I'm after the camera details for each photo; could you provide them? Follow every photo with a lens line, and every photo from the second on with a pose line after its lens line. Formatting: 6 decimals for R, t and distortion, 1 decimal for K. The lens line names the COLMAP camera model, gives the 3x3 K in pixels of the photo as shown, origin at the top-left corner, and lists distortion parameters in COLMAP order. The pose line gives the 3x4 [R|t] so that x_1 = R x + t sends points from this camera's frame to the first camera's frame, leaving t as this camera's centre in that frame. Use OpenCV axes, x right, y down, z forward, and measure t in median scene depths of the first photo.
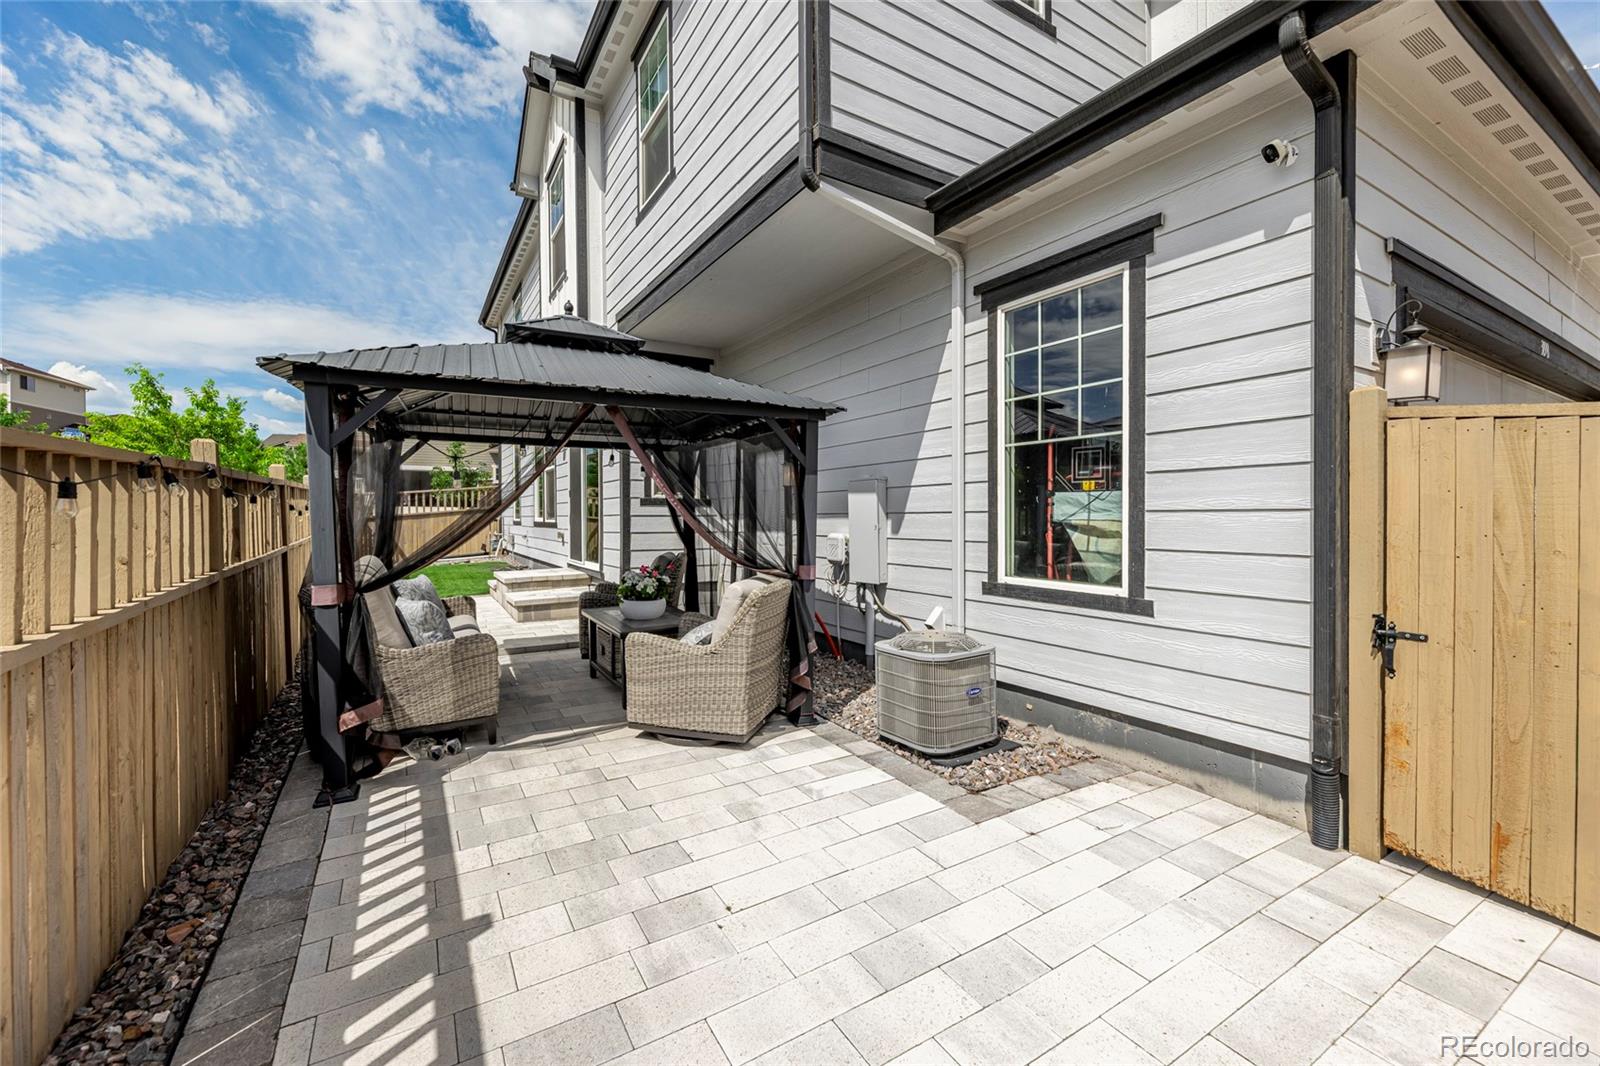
lens RADIAL K [[651.7, 0, 797.2], [0, 651.7, 512.4], [0, 0, 1]] dist [0.001283, 0.000198]
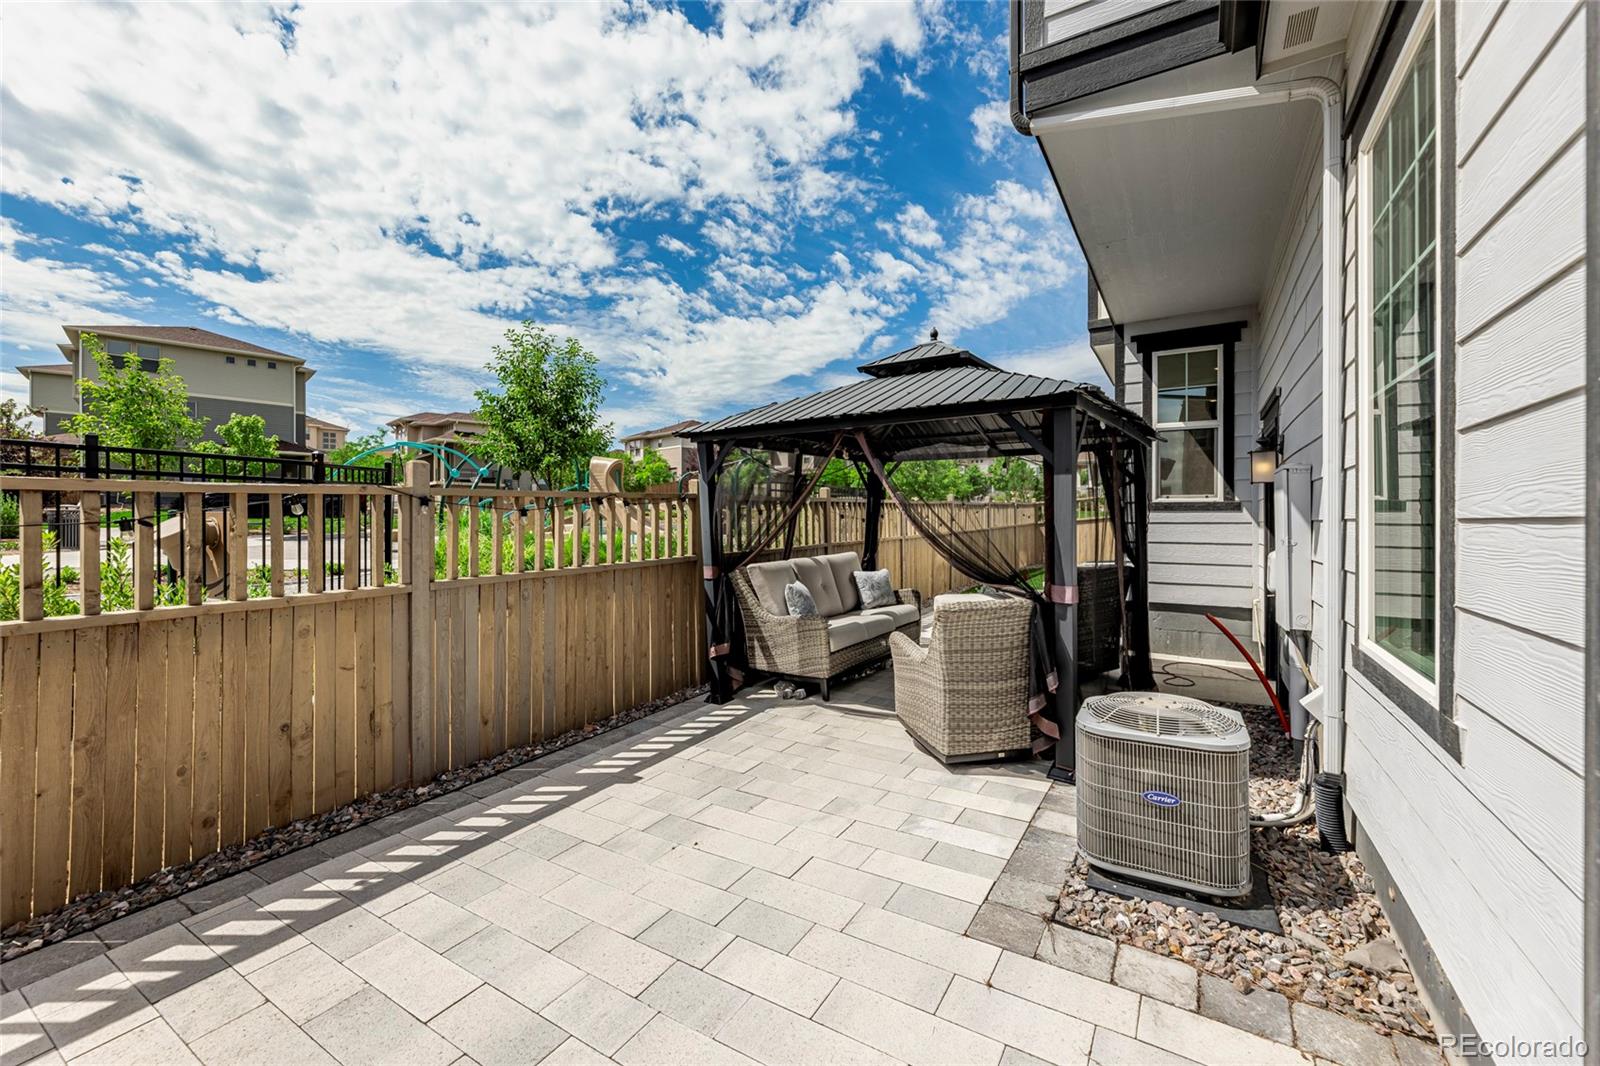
lens RADIAL K [[651.7, 0, 797.2], [0, 651.7, 512.4], [0, 0, 1]] dist [0.001283, 0.000198]
pose [[0.458132, -0.009460, -0.888834, 0.741130], [0.004477, 0.999955, -0.008335, -0.006630], [0.888873, -0.000161, 0.458154, 0.411917]]
